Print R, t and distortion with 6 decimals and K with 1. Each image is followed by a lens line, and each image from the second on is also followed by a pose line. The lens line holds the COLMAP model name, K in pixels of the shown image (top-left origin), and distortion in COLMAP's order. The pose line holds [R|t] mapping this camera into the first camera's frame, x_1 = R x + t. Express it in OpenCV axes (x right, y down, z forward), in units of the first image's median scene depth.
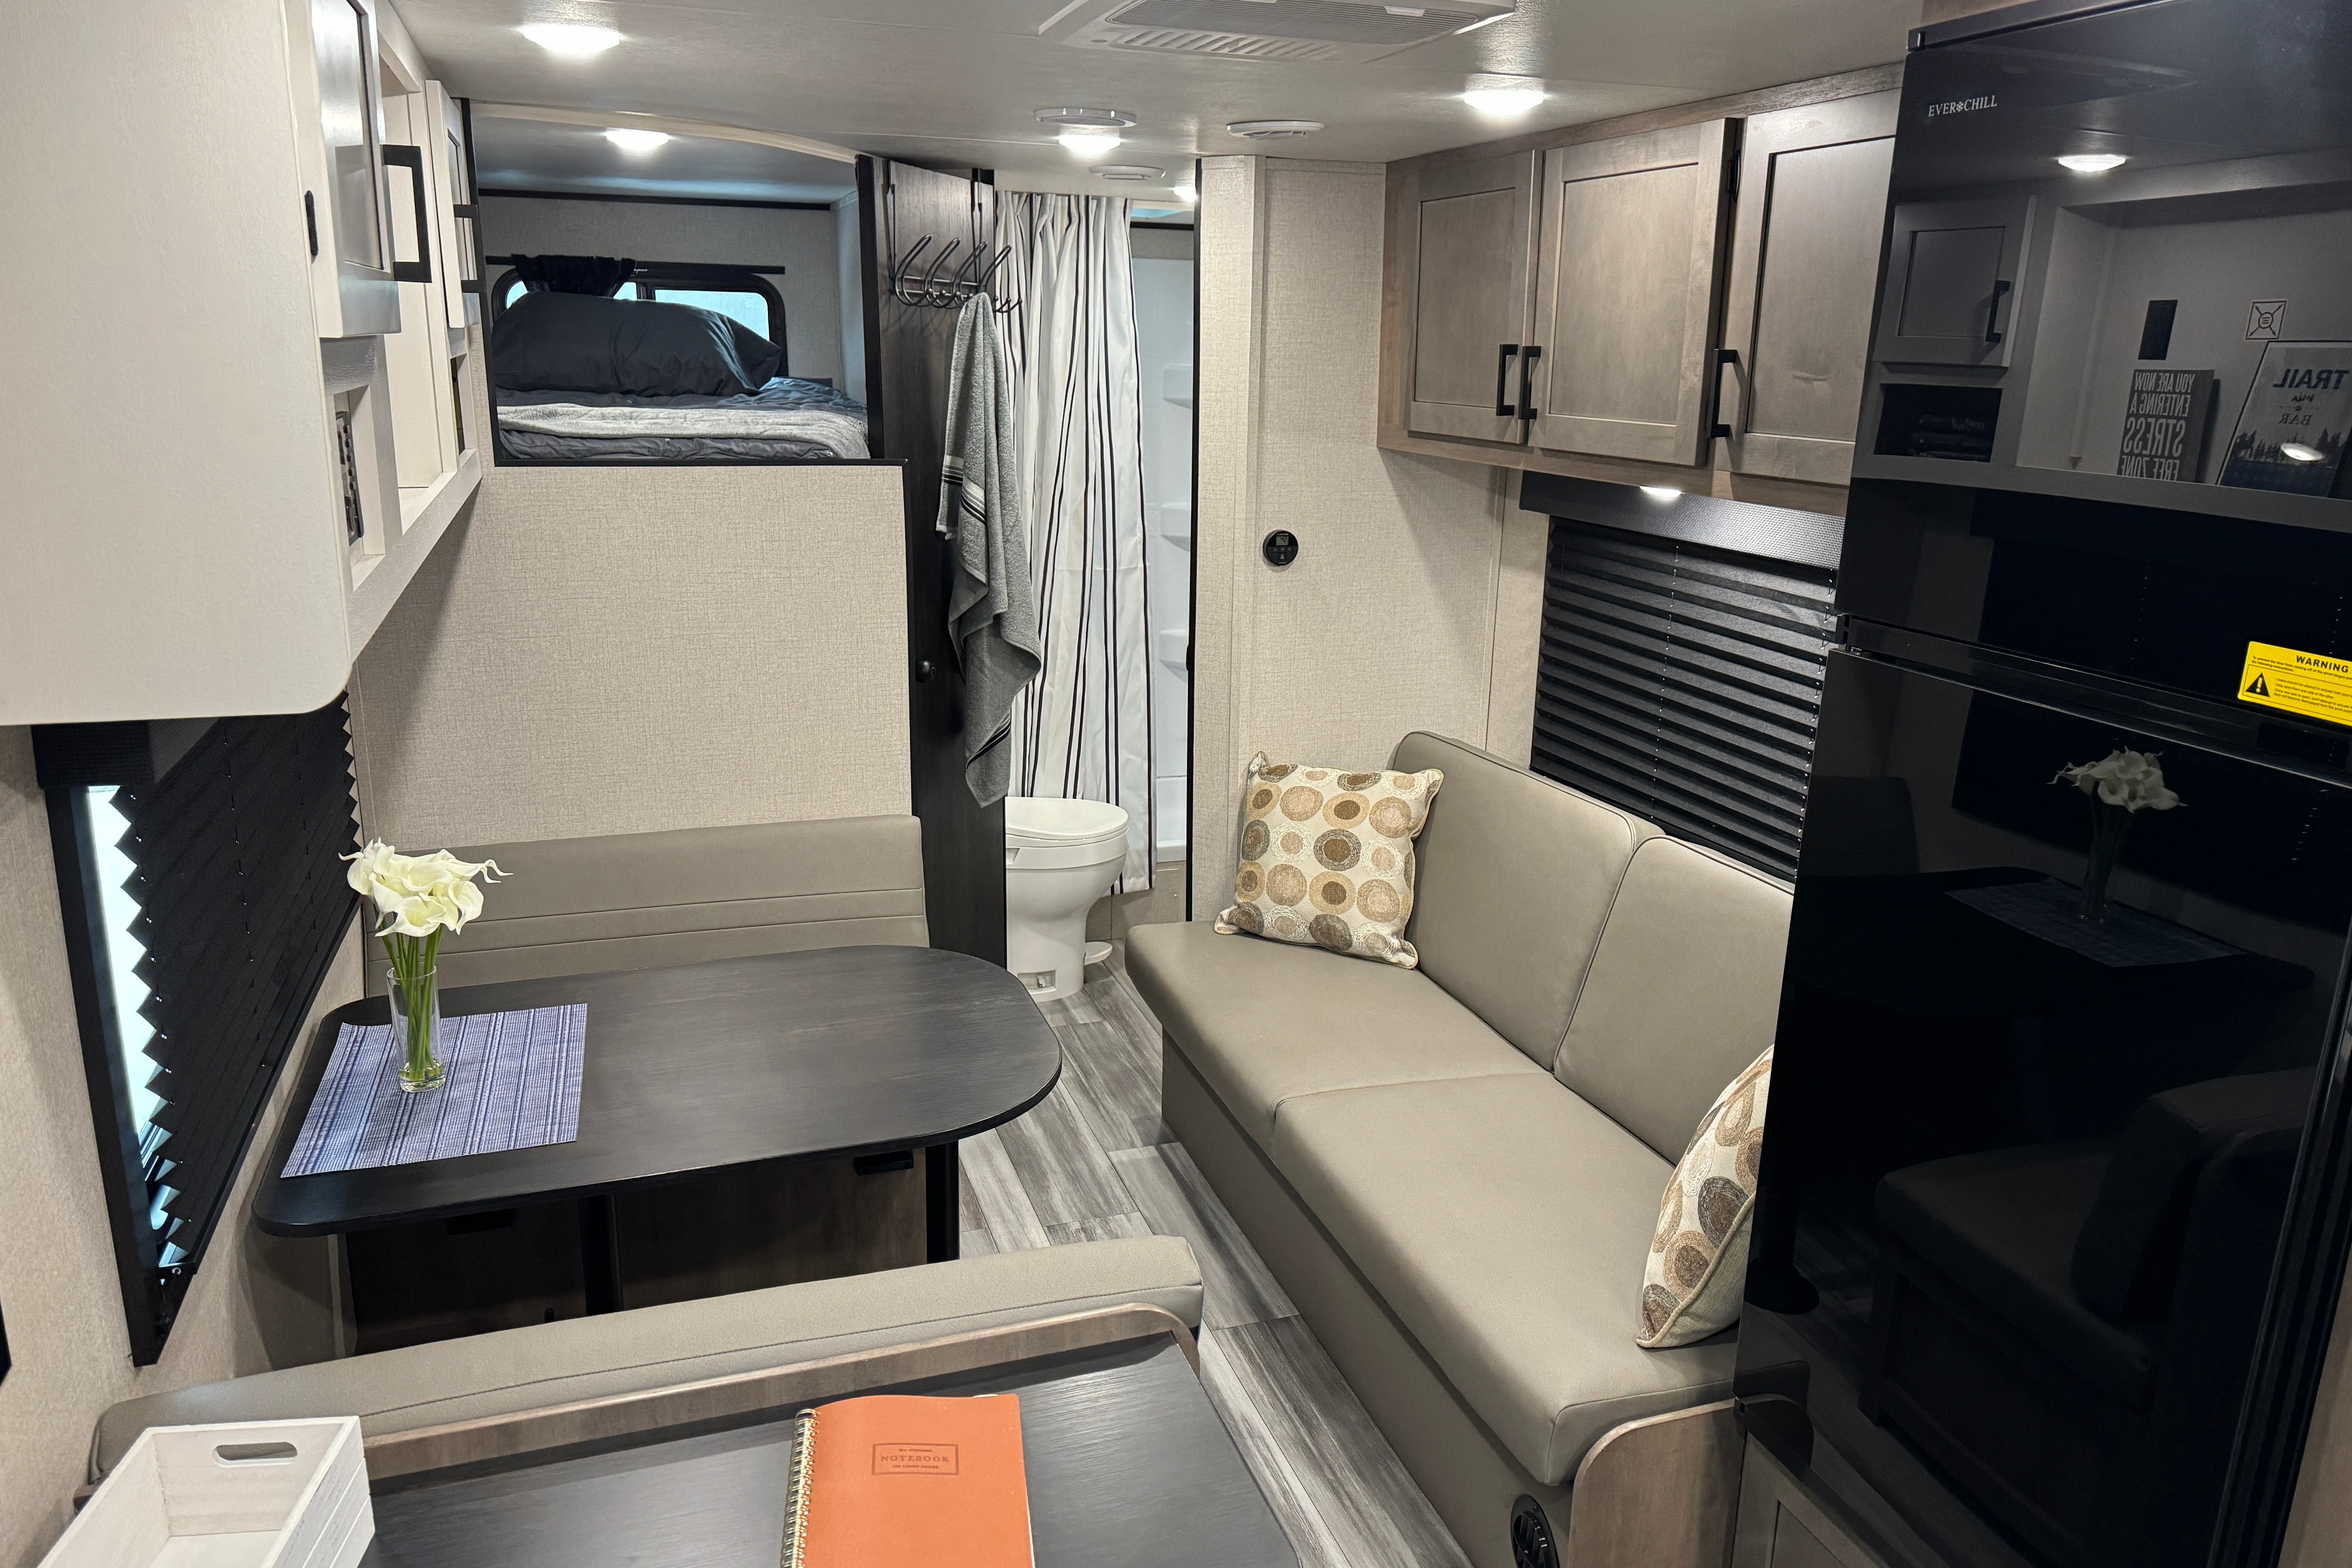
lens RADIAL K [[1616.6, 0, 1175.2], [0, 1616.6, 803.2], [0, 0, 1]] dist [0.092676, -0.121370]
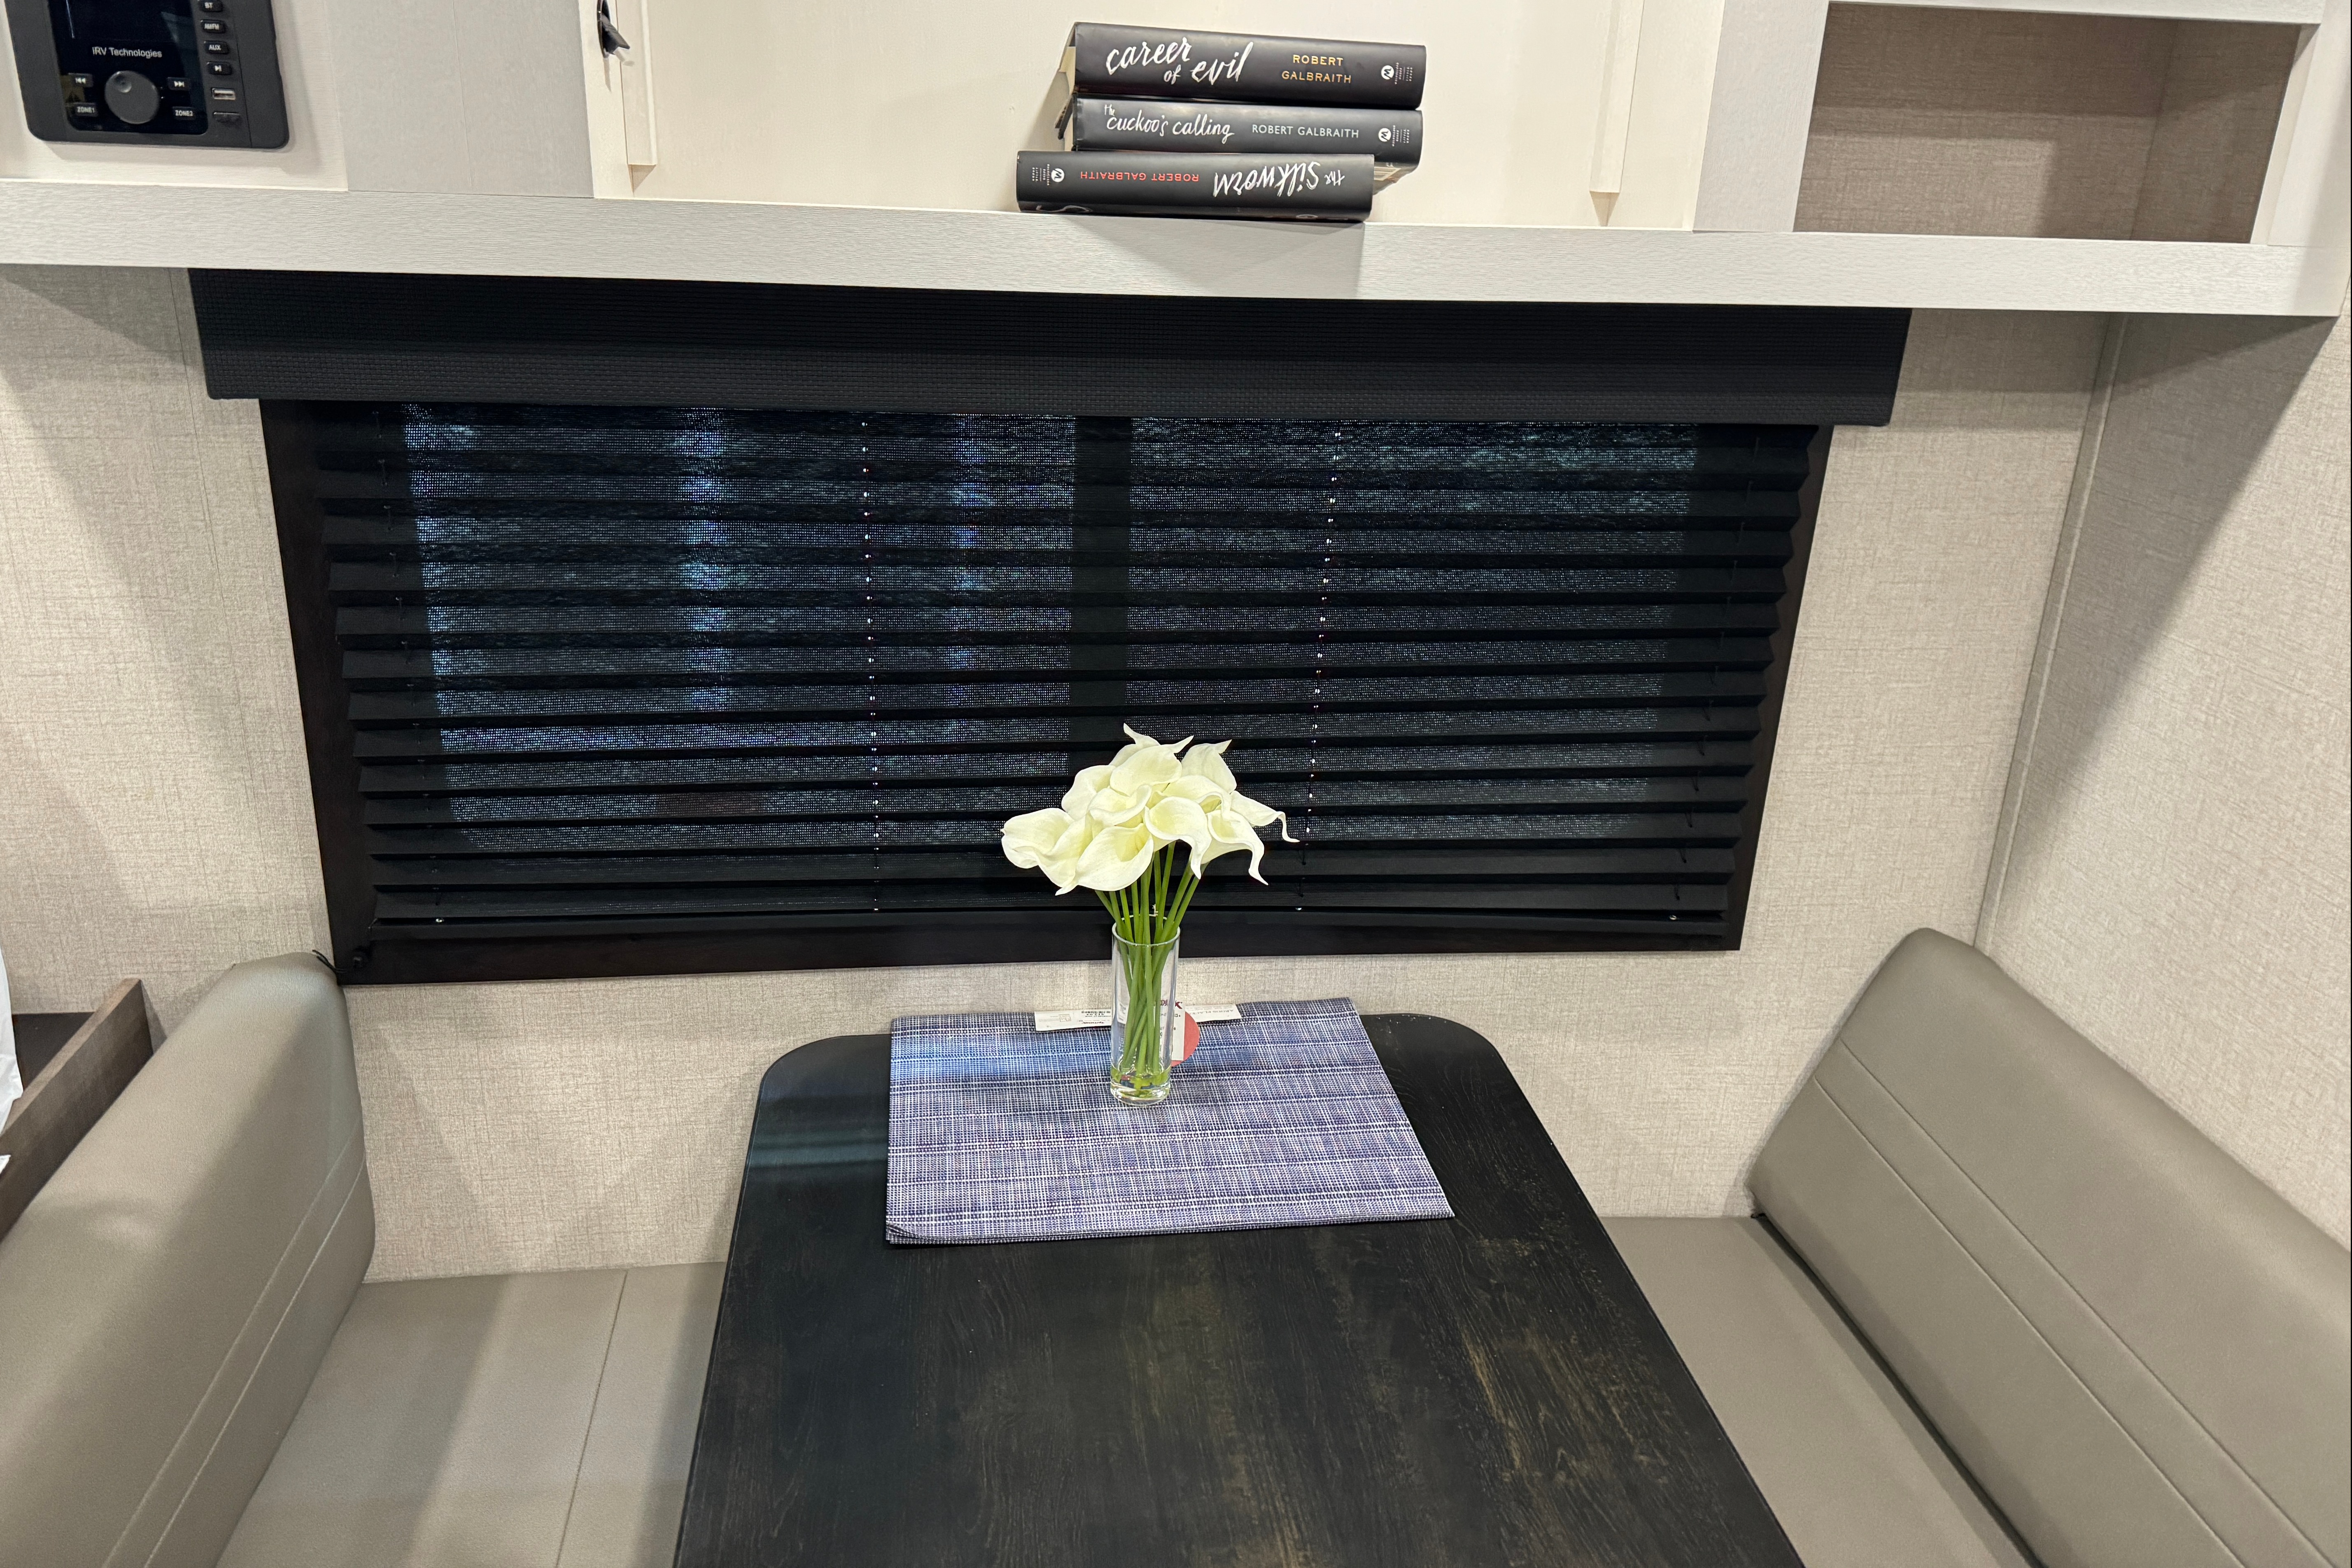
lens RADIAL K [[1657.1, 0, 1176.9], [0, 1657.1, 700.2], [0, 0, 1]] dist [0.019596, -0.004074]
pose [[-0.203893, 0.304126, -0.930556, 0.090146], [-0.306112, 0.883058, 0.355674, -0.168449], [0.929905, 0.357374, -0.086953, 0.766249]]
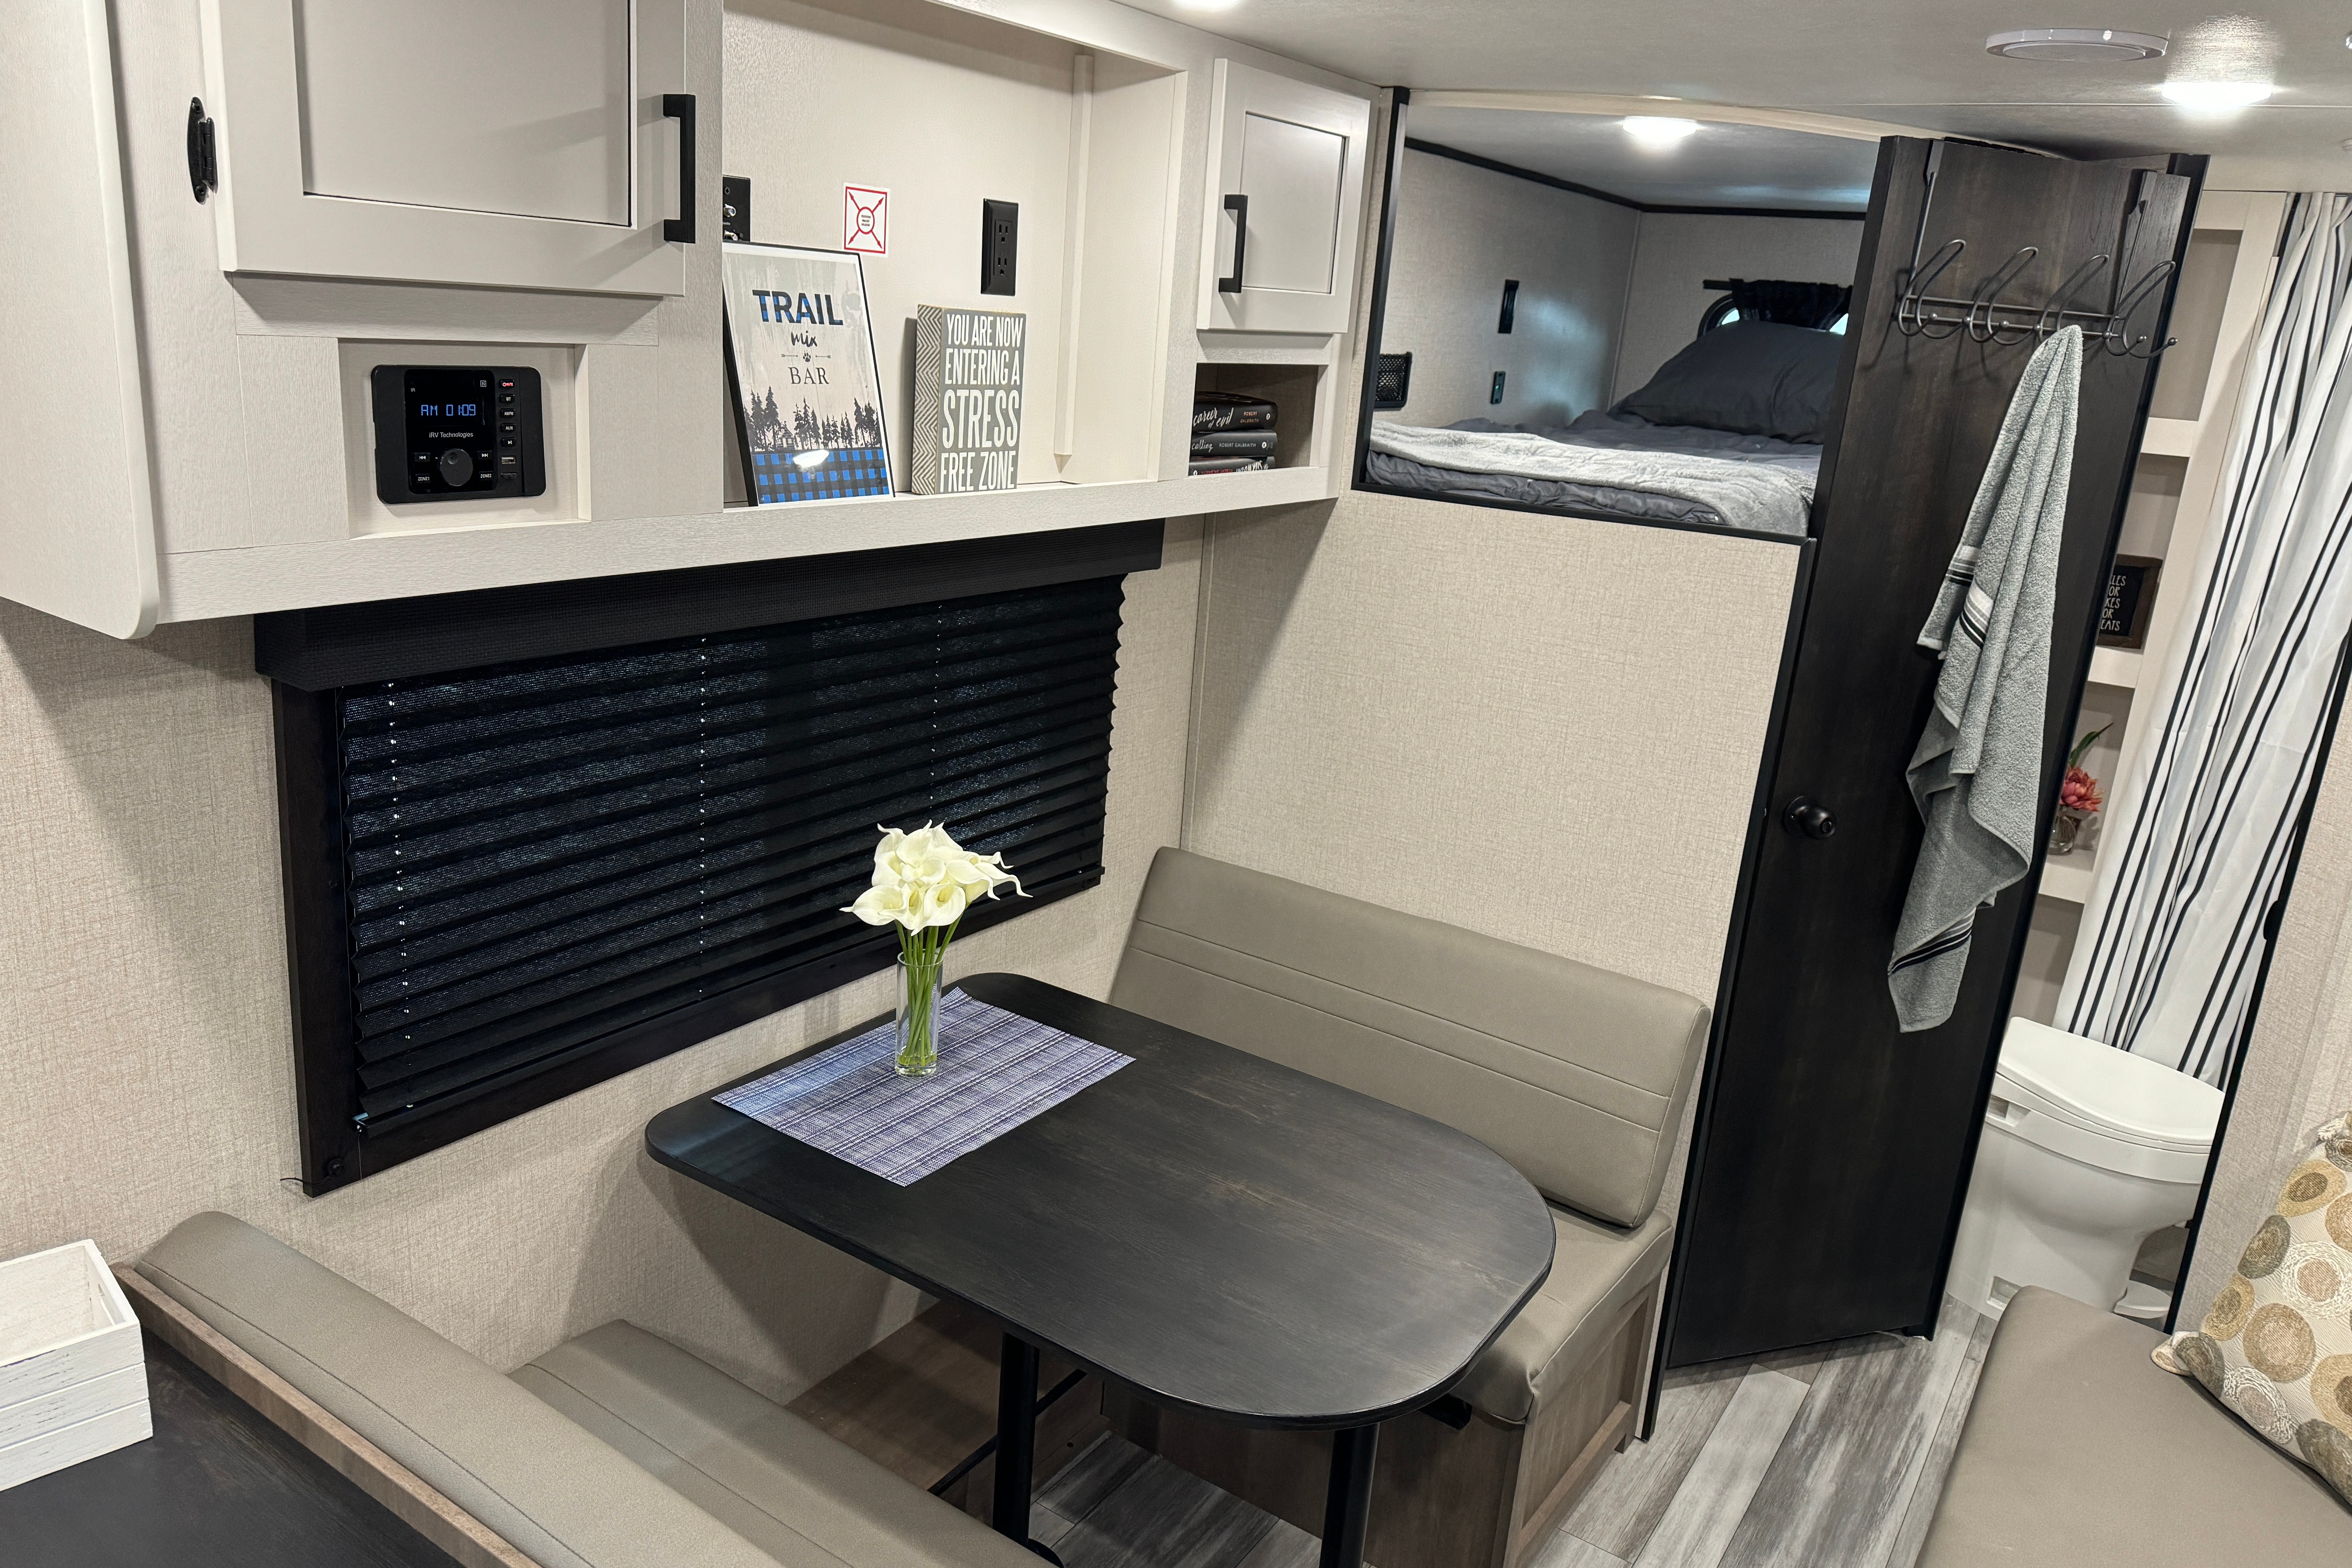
lens RADIAL K [[1616.6, 0, 1175.2], [0, 1616.6, 803.2], [0, 0, 1]] dist [0.092676, -0.121370]
pose [[0.598215, 0.255951, -0.759360, 0.268265], [-0.276734, 0.955304, 0.103987, -0.100577], [0.752035, 0.147934, 0.642308, 0.347905]]
